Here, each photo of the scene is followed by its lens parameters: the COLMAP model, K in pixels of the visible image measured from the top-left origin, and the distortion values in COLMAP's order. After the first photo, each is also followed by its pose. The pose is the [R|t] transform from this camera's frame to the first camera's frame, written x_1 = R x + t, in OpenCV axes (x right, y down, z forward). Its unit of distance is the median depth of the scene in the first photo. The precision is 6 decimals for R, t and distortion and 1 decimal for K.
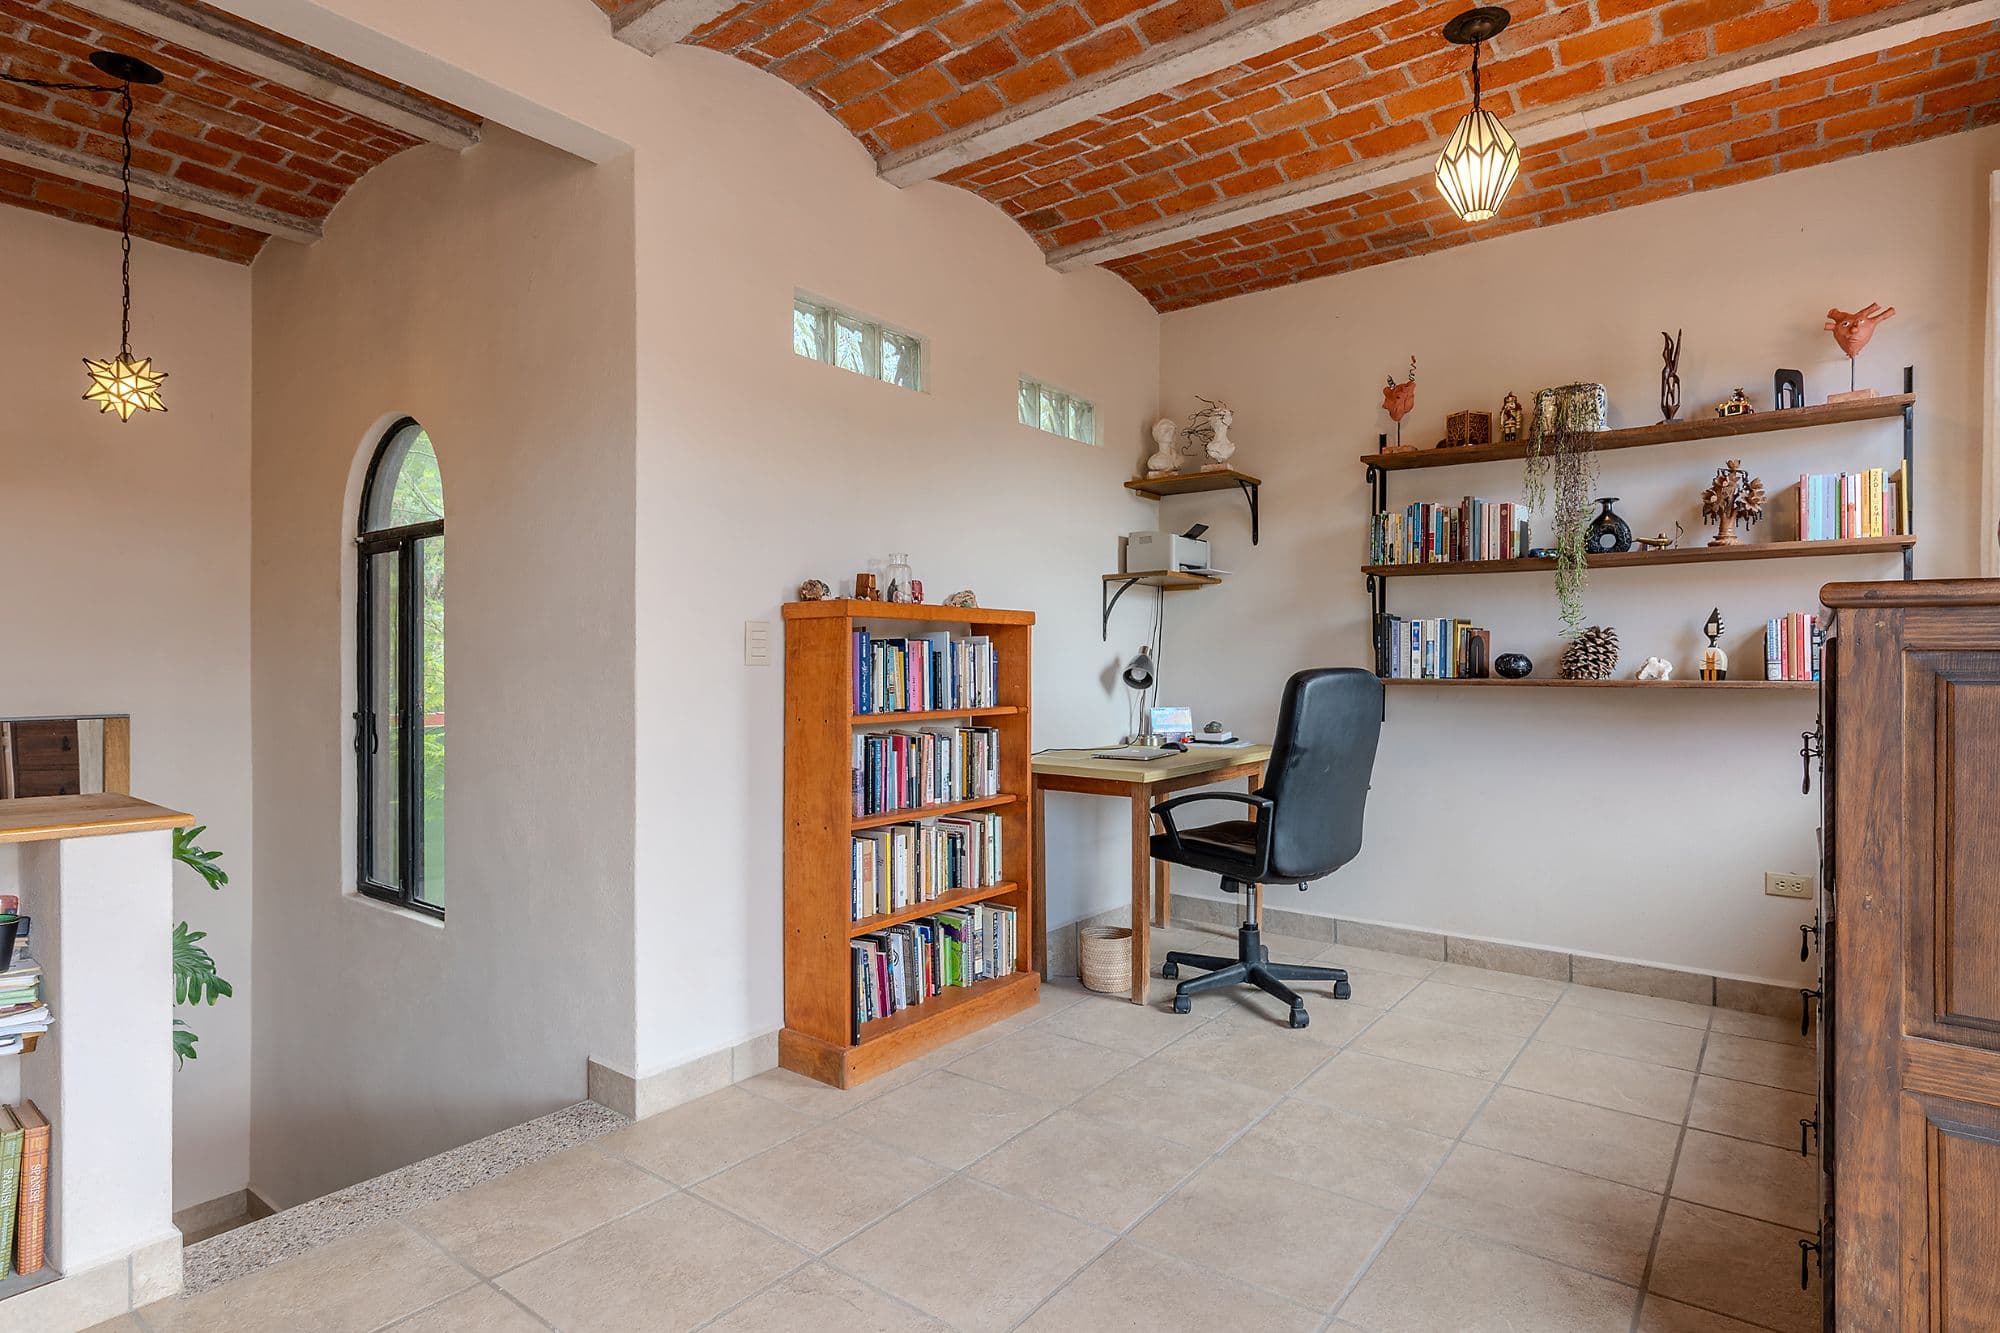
lens RADIAL K [[1028.9, 0, 1018.5], [0, 1028.9, 663.5], [0, 0, 1]] dist [0.002332, 0.000537]
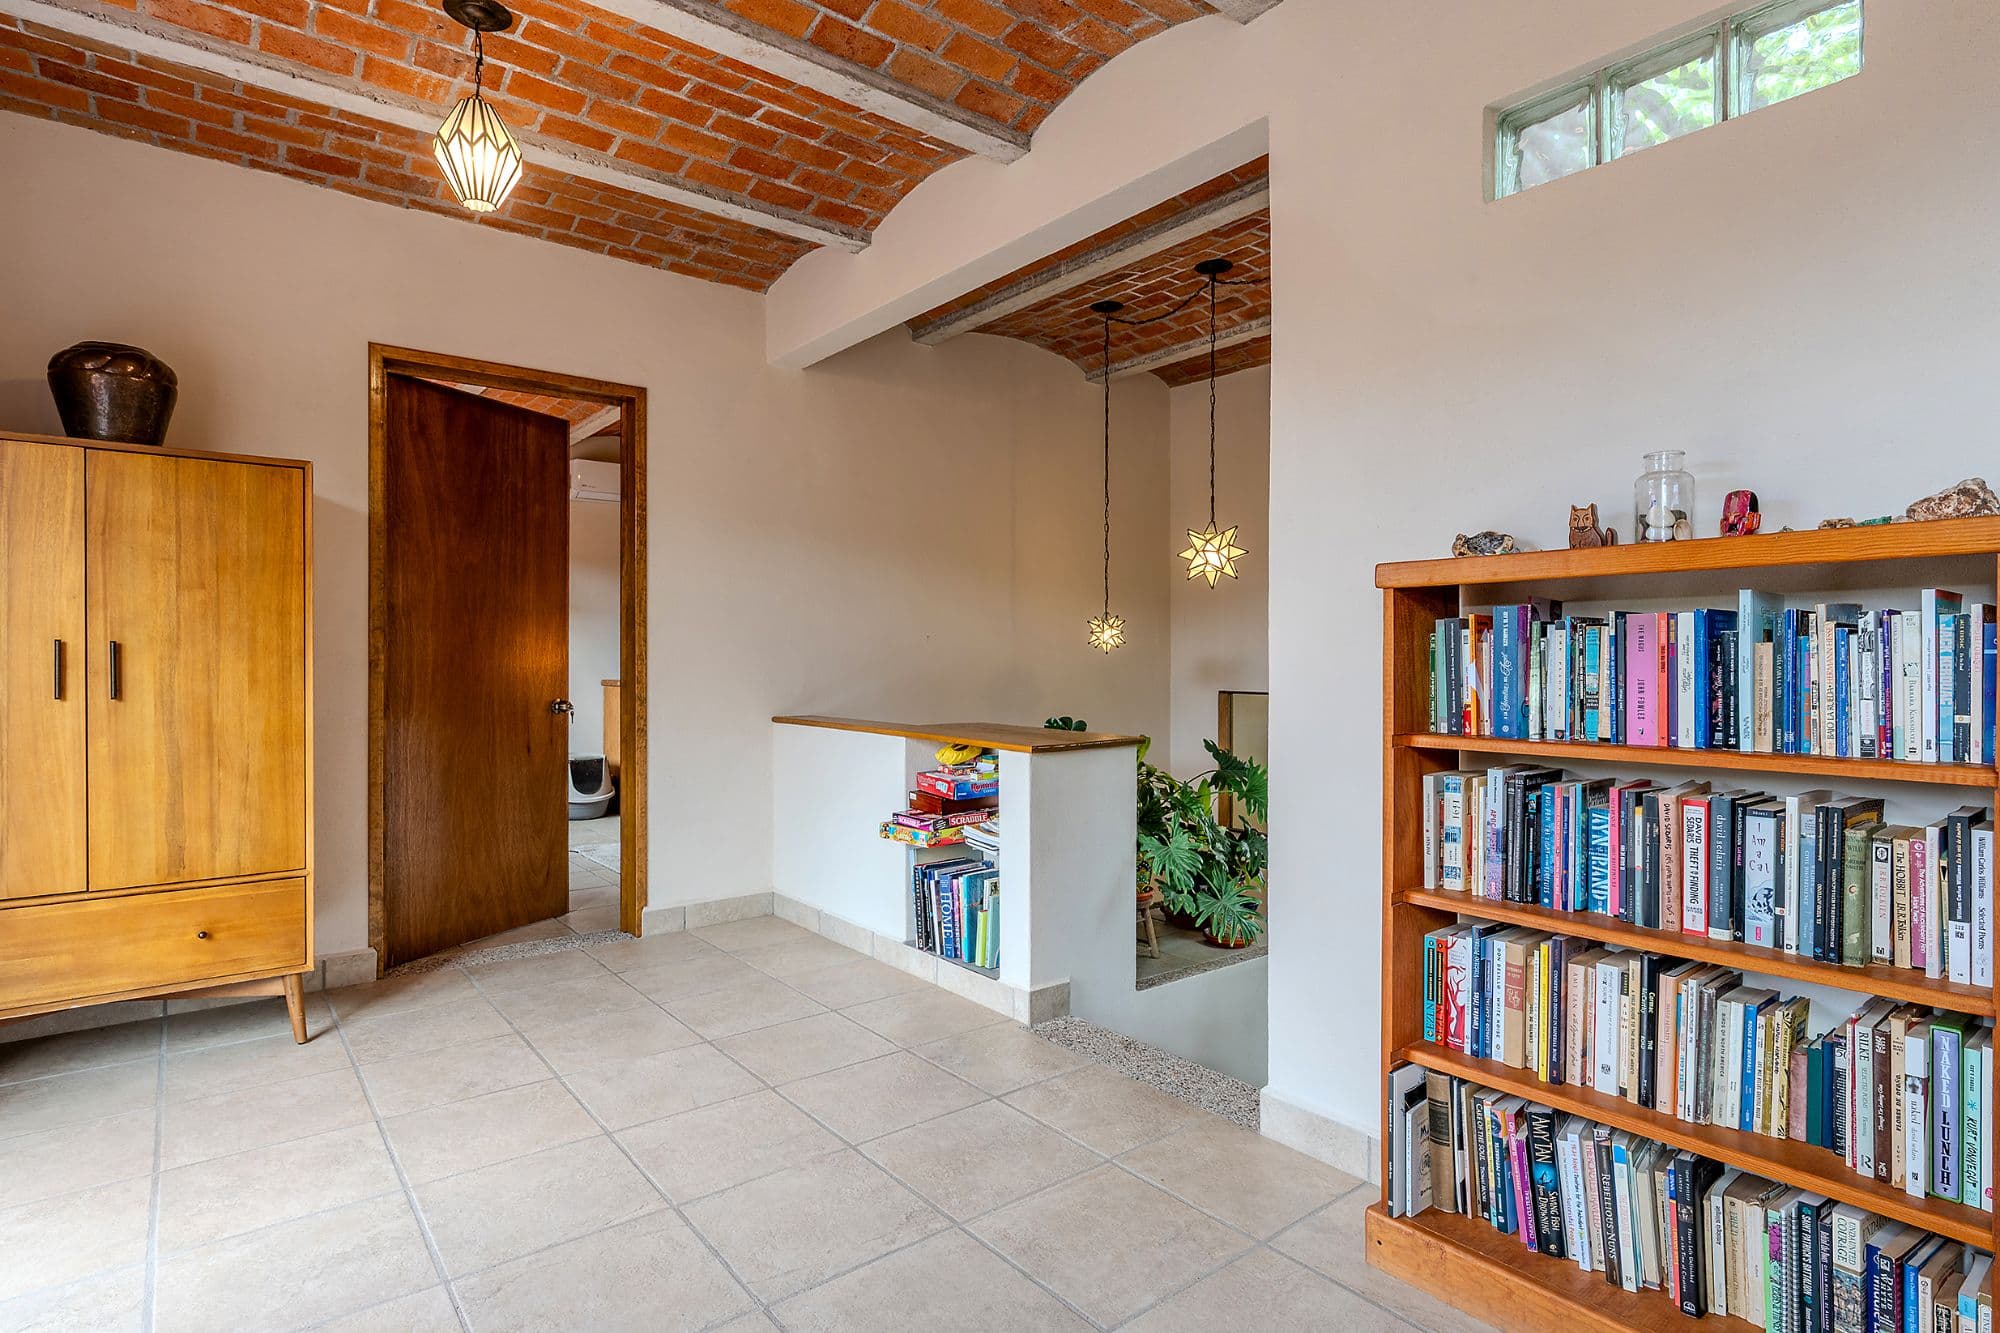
lens RADIAL K [[1028.9, 0, 1018.5], [0, 1028.9, 663.5], [0, 0, 1]] dist [0.002332, 0.000537]
pose [[-0.246269, -0.004602, -0.969191, 0.498343], [-0.010568, 0.999942, -0.002062, 0.008345], [0.969144, 0.009735, -0.246303, 0.816562]]
